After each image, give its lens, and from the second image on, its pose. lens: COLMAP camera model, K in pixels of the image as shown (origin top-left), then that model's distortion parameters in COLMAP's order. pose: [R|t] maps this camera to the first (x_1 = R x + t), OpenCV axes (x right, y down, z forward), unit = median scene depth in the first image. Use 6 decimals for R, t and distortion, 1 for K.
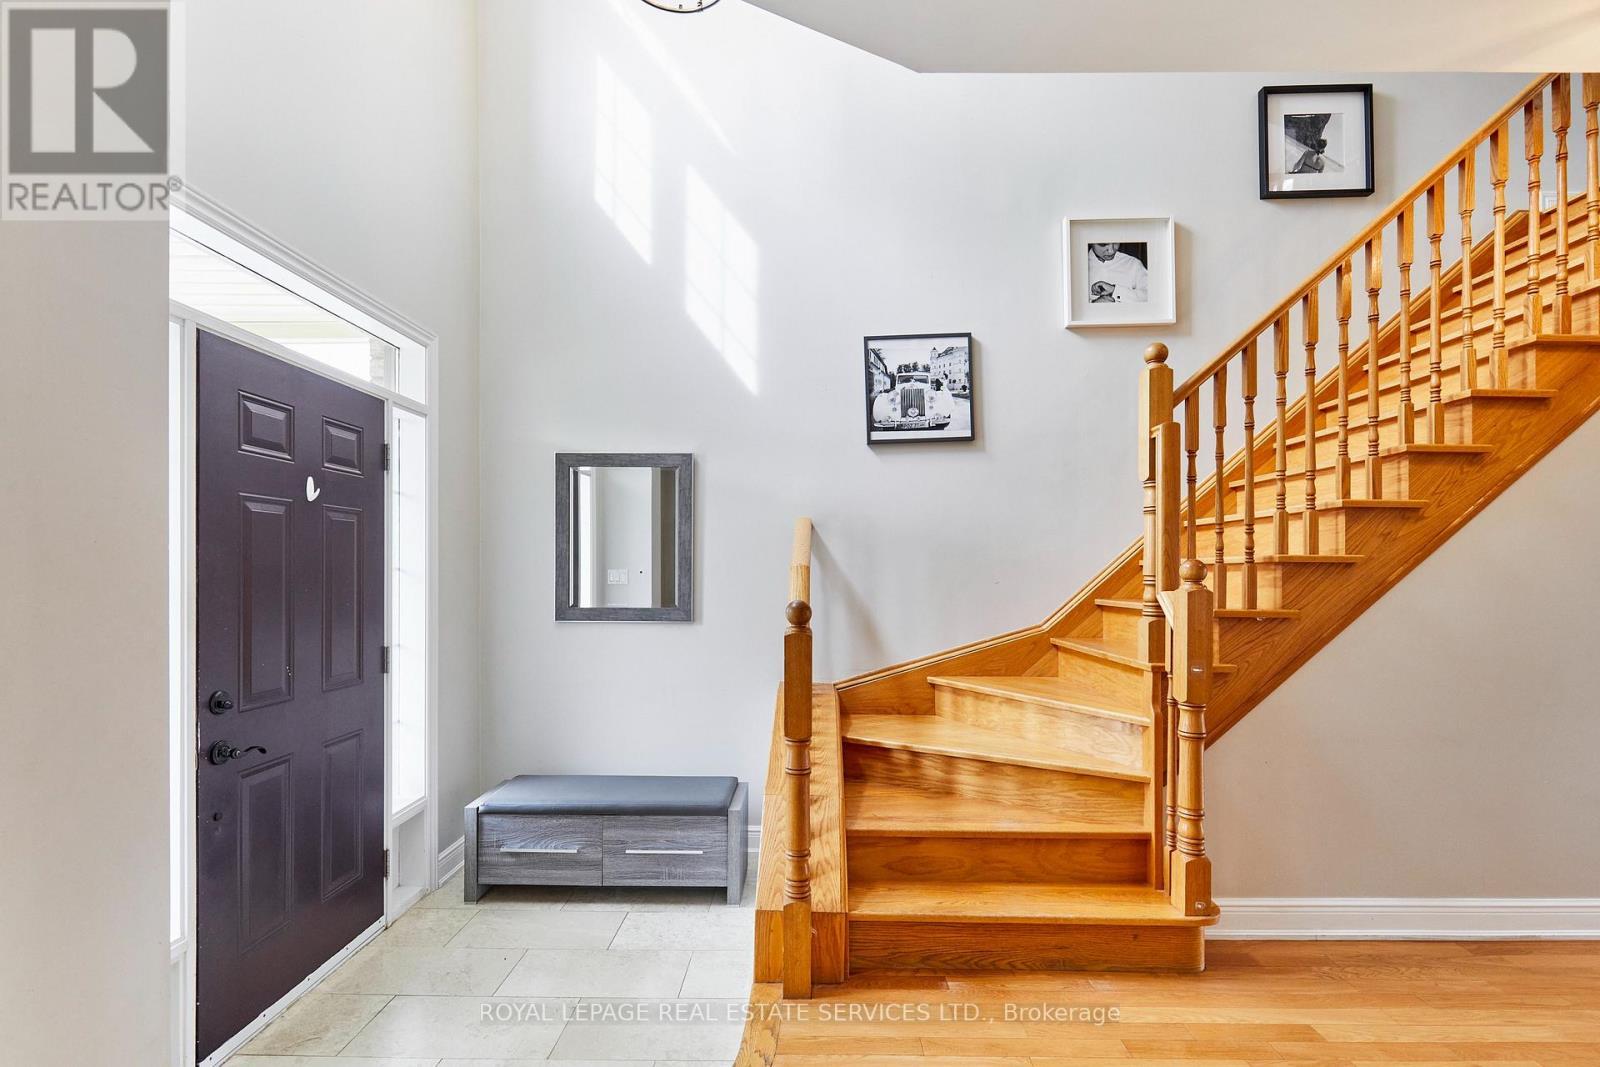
lens RADIAL K [[732.7, 0, 802.5], [0, 732.7, 564.1], [0, 0, 1]] dist [-0.000681, 0.000068]
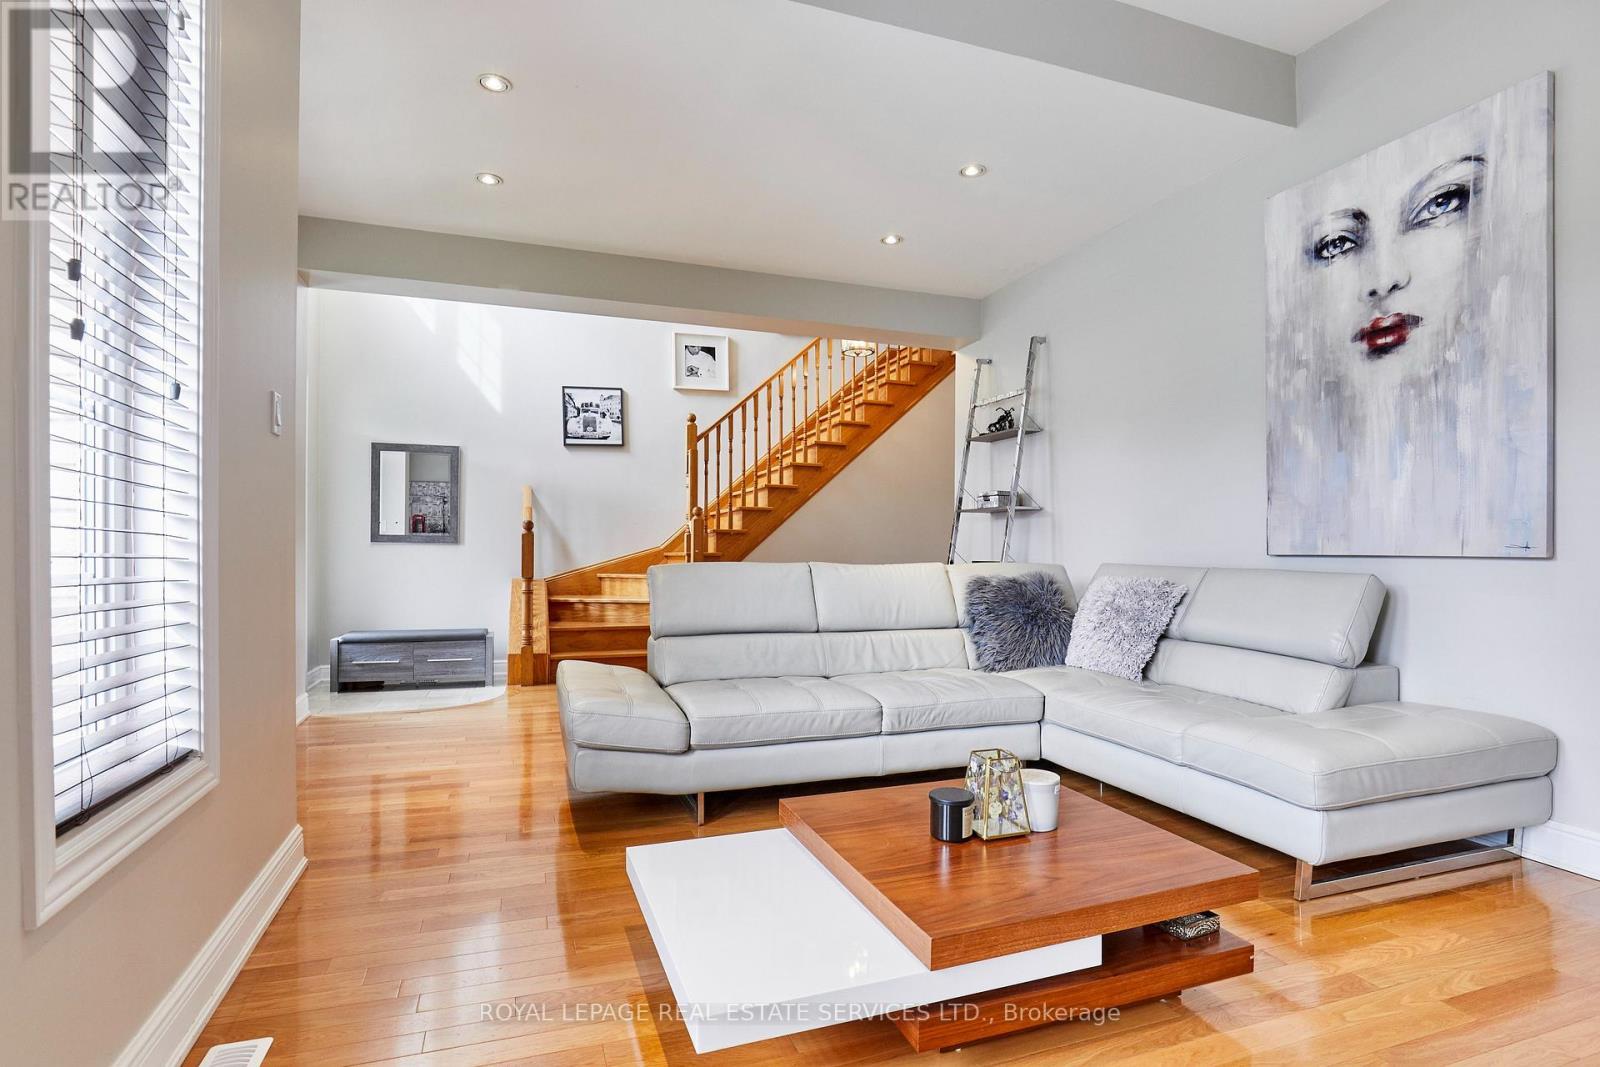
lens RADIAL K [[803.0, 0, 803.4], [0, 803.0, 548.4], [0, 0, 1]] dist [-0.012928, -0.000147]
pose [[0.938481, 0.002140, 0.345325, -0.039668], [-0.004938, 0.999962, 0.007223, 0.073047], [-0.345296, -0.008483, 0.938455, -1.067583]]
